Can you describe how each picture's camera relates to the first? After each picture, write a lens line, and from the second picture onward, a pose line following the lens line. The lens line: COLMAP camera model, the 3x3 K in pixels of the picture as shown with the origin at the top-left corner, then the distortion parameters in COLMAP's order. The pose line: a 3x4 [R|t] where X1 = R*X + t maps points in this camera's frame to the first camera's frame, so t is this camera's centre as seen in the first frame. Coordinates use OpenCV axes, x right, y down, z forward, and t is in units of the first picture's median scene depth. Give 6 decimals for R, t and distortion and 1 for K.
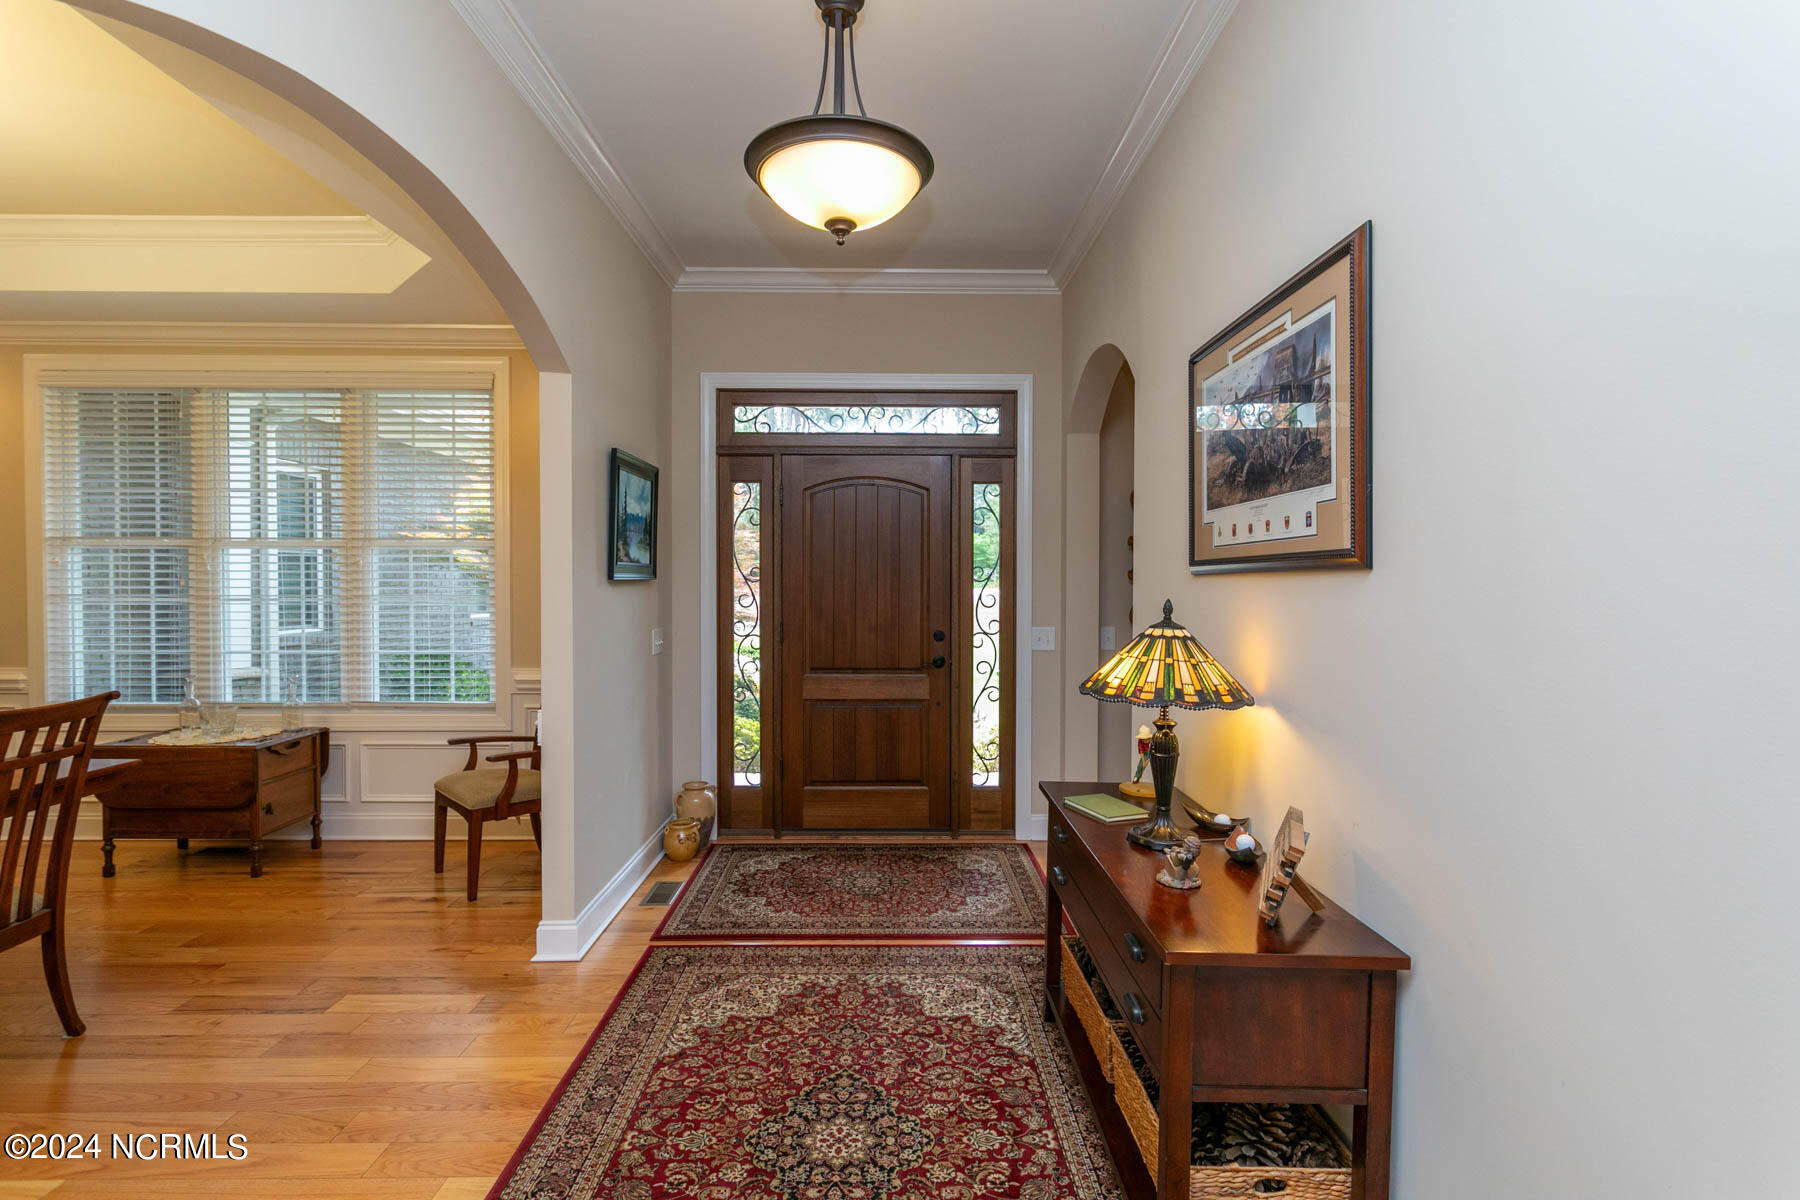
lens RADIAL K [[847.1, 0, 894.2], [0, 847.1, 591.3], [0, 0, 1]] dist [0.005869, 0.001403]
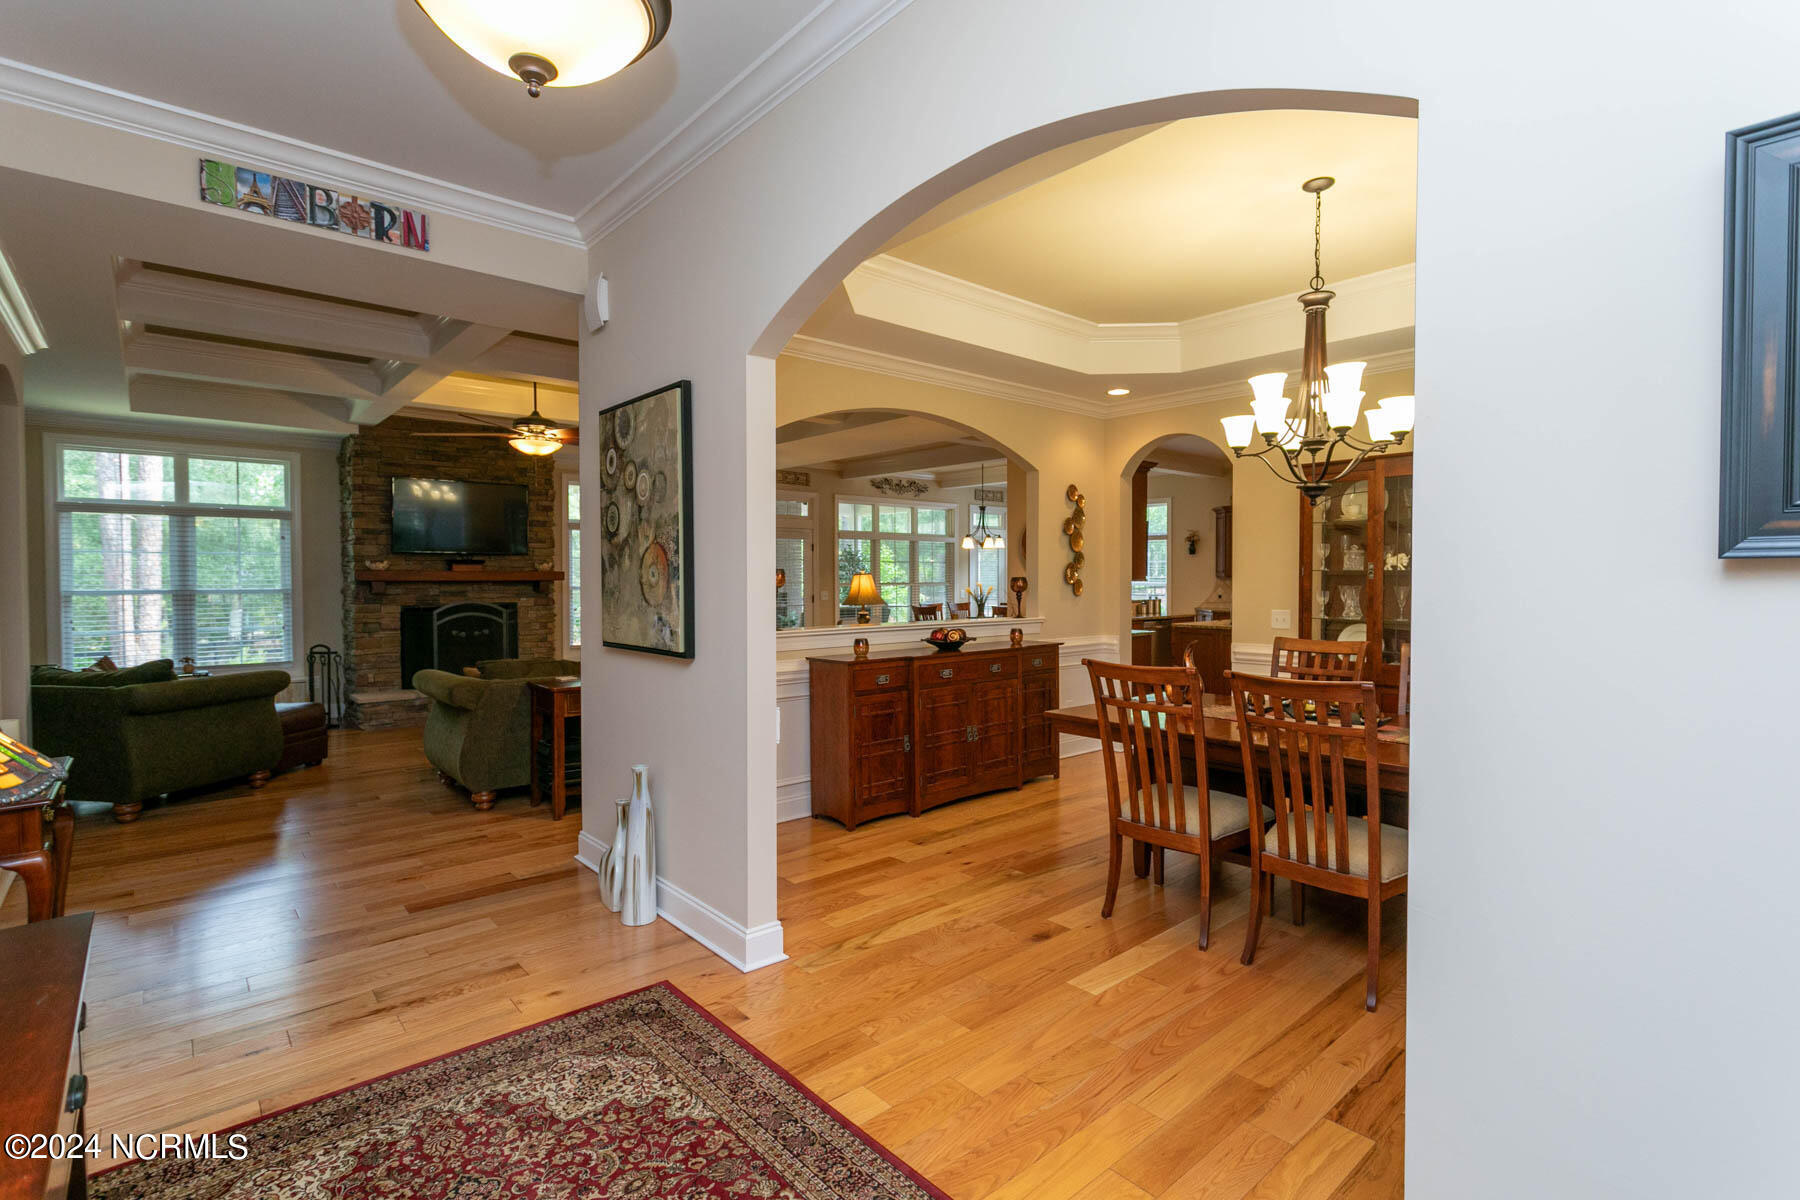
lens RADIAL K [[847.1, 0, 896.6], [0, 847.1, 597.3], [0, 0, 1]] dist [0.005869, 0.001403]
pose [[0.764787, -0.018034, 0.644031, -0.240016], [0.011284, 0.999830, 0.014597, 0.003890], [-0.644184, -0.003896, 0.764861, 0.208033]]
